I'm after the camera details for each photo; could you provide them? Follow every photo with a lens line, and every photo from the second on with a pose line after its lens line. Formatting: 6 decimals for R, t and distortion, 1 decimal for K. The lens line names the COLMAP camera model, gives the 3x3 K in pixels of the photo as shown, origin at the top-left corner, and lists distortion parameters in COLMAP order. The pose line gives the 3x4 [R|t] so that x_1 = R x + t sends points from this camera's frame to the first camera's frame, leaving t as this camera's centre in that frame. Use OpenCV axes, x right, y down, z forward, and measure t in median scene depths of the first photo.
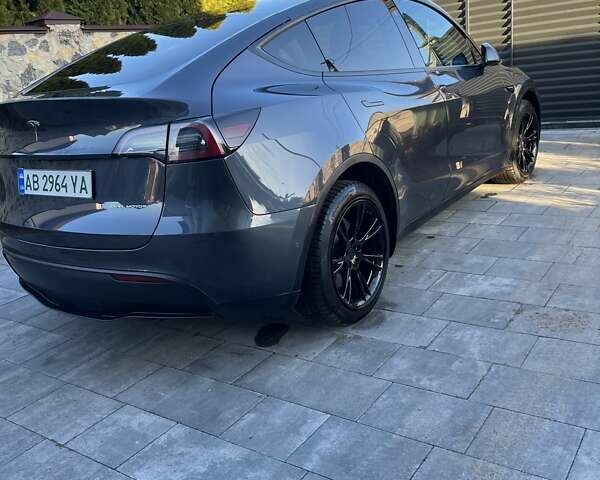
lens RADIAL K [[610.8, 0, 300.0], [0, 610.8, 240.0], [0, 0, 1]] dist [0.026183, 0.001662]
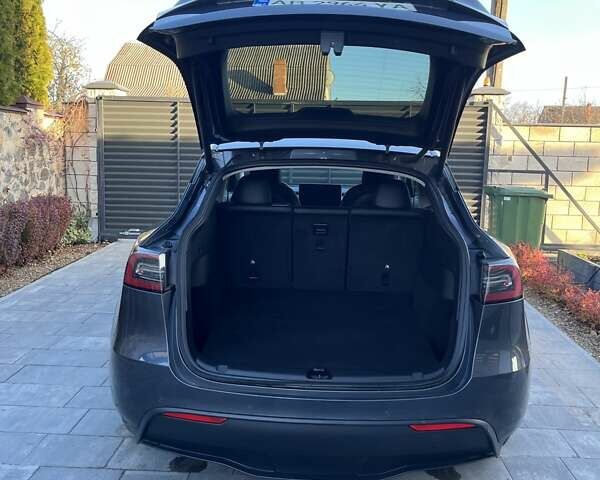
lens RADIAL K [[610.8, 0, 300.0], [0, 610.8, 240.0], [0, 0, 1]] dist [0.026183, 0.001662]
pose [[0.832615, 0.036901, 0.552622, -0.911636], [0.049044, 0.988946, -0.139928, -0.093607], [-0.551677, 0.143608, 0.821602, 0.283750]]
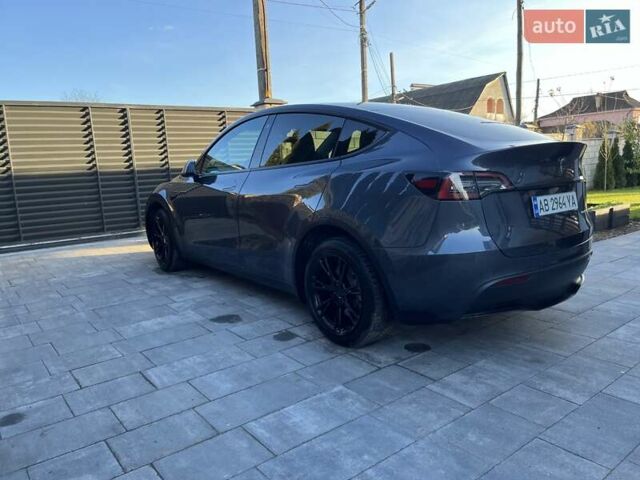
lens RADIAL K [[488.2, 0, 319.9], [0, 488.2, 251.0], [0, 0, 1]] dist [0.023858, -0.004680]
pose [[0.276350, -0.072859, 0.958291, -1.615731], [0.284502, 0.958632, -0.009159, -0.131369], [-0.917981, 0.275166, 0.285646, 1.204806]]
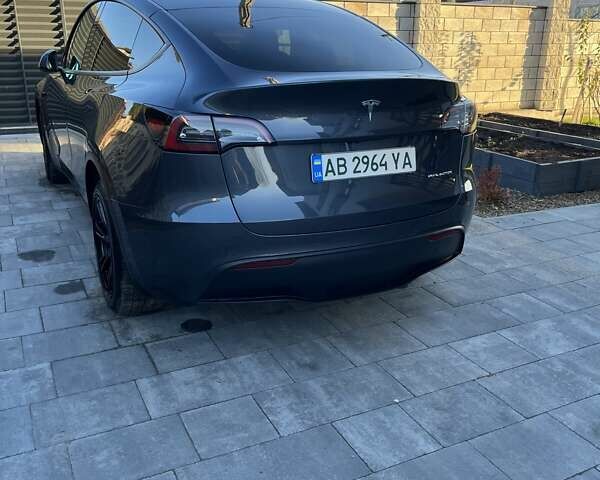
lens RADIAL K [[610.8, 0, 300.0], [0, 610.8, 240.0], [0, 0, 1]] dist [0.026183, 0.001662]
pose [[0.461983, -0.172632, 0.869925, -1.344473], [0.191748, 0.977116, 0.092073, -0.083813], [-0.865912, 0.124270, 0.484513, 0.627883]]
